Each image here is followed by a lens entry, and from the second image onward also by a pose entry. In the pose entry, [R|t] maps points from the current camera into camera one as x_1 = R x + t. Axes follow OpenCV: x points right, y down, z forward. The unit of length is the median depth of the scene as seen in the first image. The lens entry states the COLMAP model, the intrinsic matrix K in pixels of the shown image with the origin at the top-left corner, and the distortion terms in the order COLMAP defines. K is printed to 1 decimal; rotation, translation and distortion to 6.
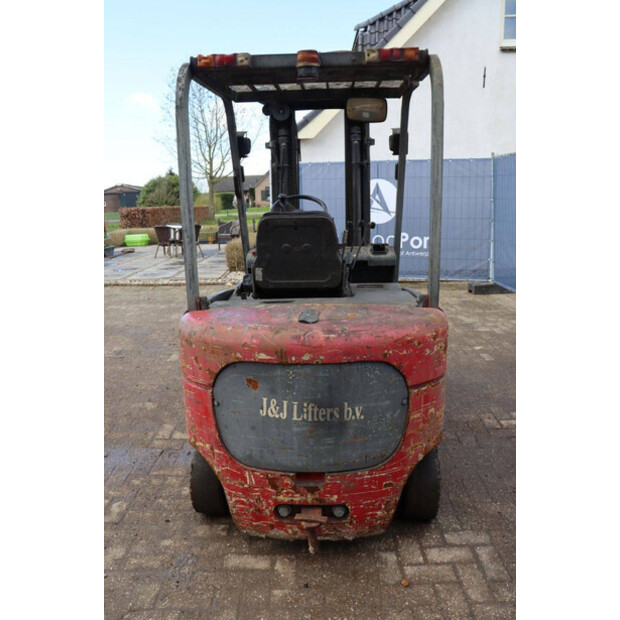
lens RADIAL K [[502.6, 0, 308.2], [0, 502.6, 308.3], [0, 0, 1]] dist [-0.122814, 0.077788]
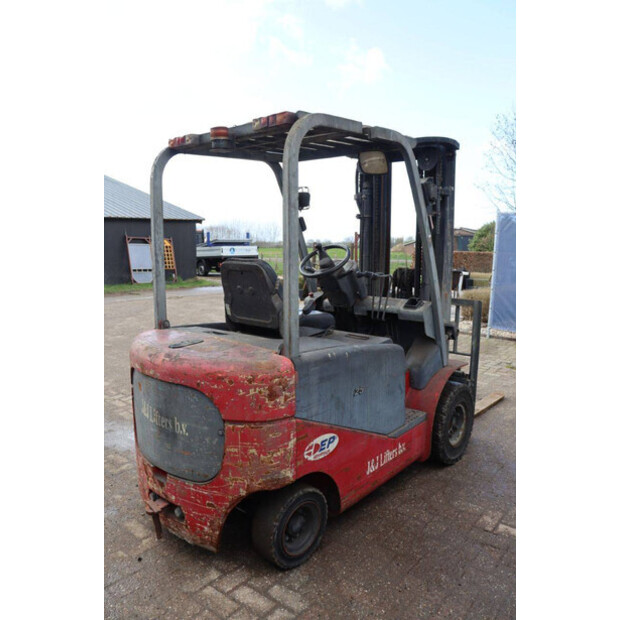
lens RADIAL K [[502.6, 0, 311.8], [0, 502.6, 311.9], [0, 0, 1]] dist [-0.122814, 0.077788]
pose [[0.784486, 0.115589, -0.609279, 0.972988], [-0.163286, 0.986308, -0.023125, -0.081606], [0.598263, 0.117628, 0.792619, 0.214887]]
